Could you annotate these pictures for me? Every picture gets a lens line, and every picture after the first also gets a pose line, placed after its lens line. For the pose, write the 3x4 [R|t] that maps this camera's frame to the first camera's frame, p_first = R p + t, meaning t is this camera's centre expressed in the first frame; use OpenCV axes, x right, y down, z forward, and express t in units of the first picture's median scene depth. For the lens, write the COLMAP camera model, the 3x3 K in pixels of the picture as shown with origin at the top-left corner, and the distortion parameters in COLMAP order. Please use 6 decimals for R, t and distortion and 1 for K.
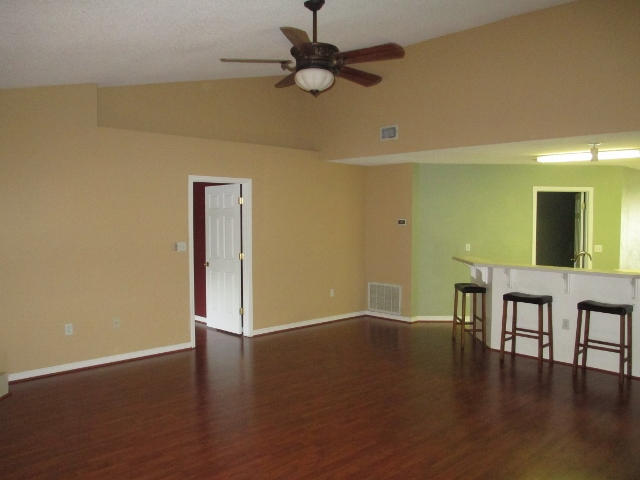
lens RADIAL K [[529.1, 0, 320.0], [0, 529.1, 240.0], [0, 0, 1]] dist [-0.042817, 0.001799]
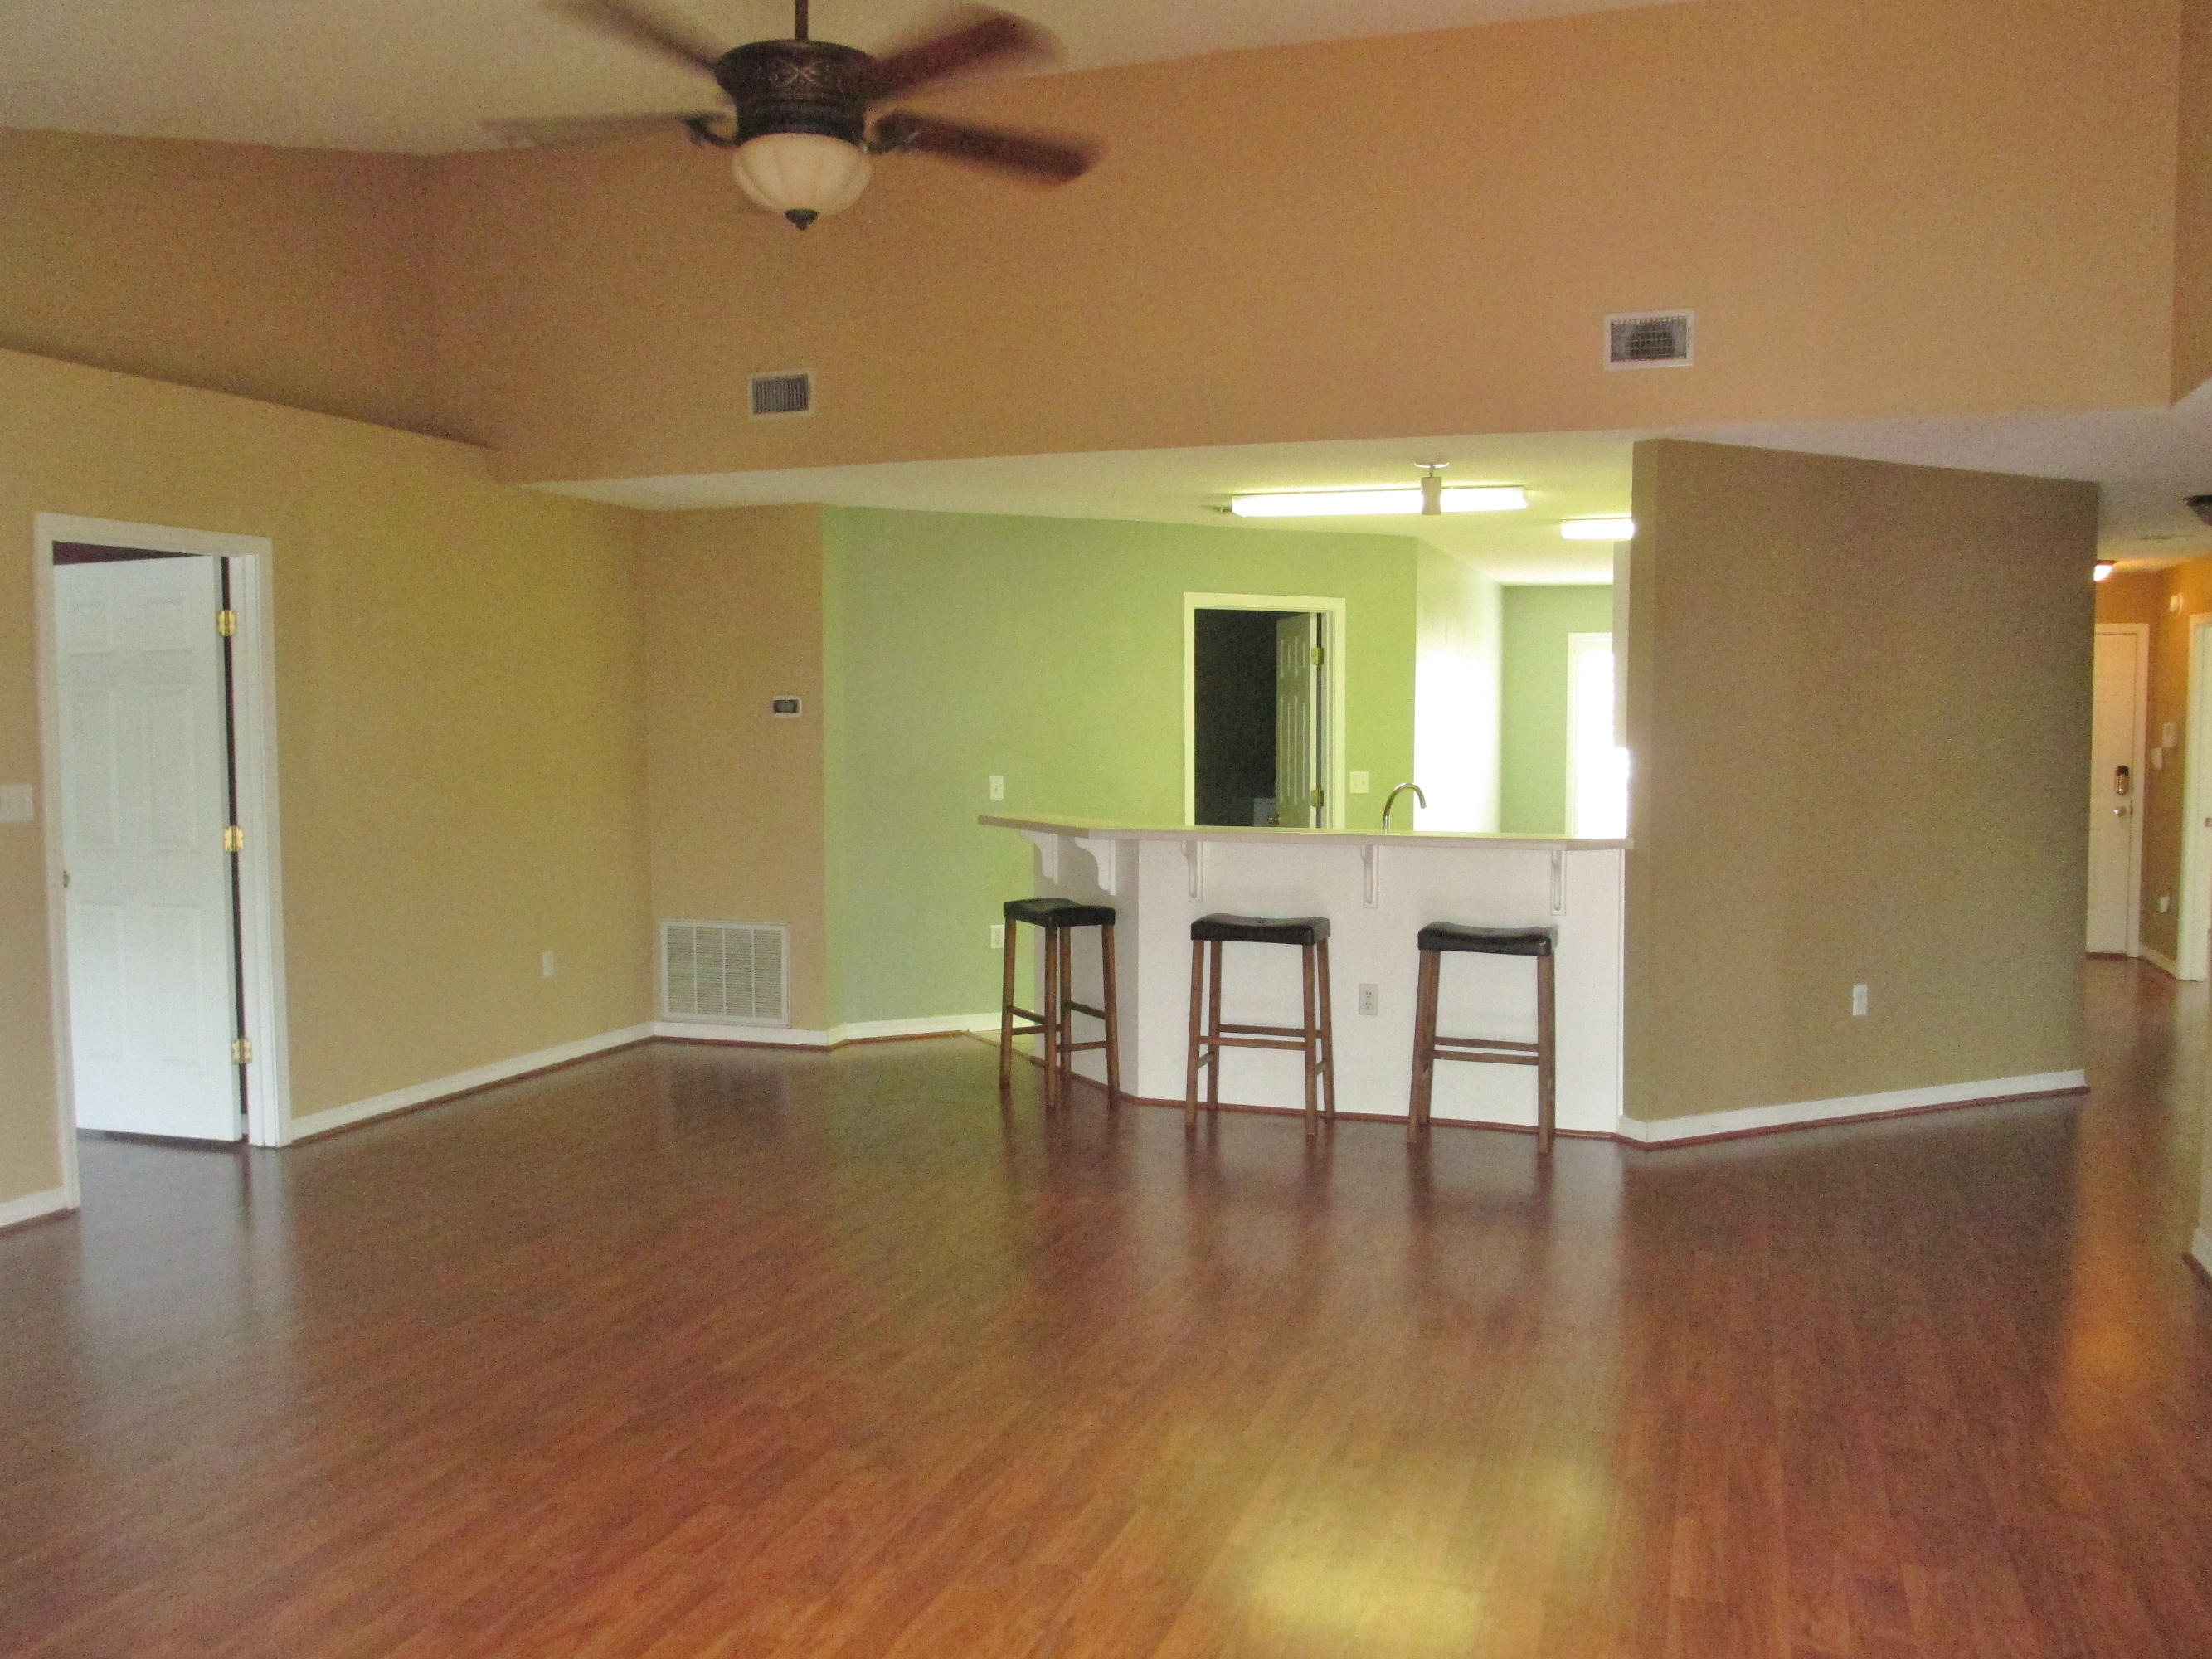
lens RADIAL K [[1828.7, 0, 1106.0], [0, 1828.7, 829.5], [0, 0, 1]] dist [-0.042817, 0.001799]
pose [[0.897417, -0.034061, 0.439866, -0.156648], [0.024858, 0.999335, 0.026667, 0.013610], [-0.440482, -0.012997, 0.897667, 0.021474]]
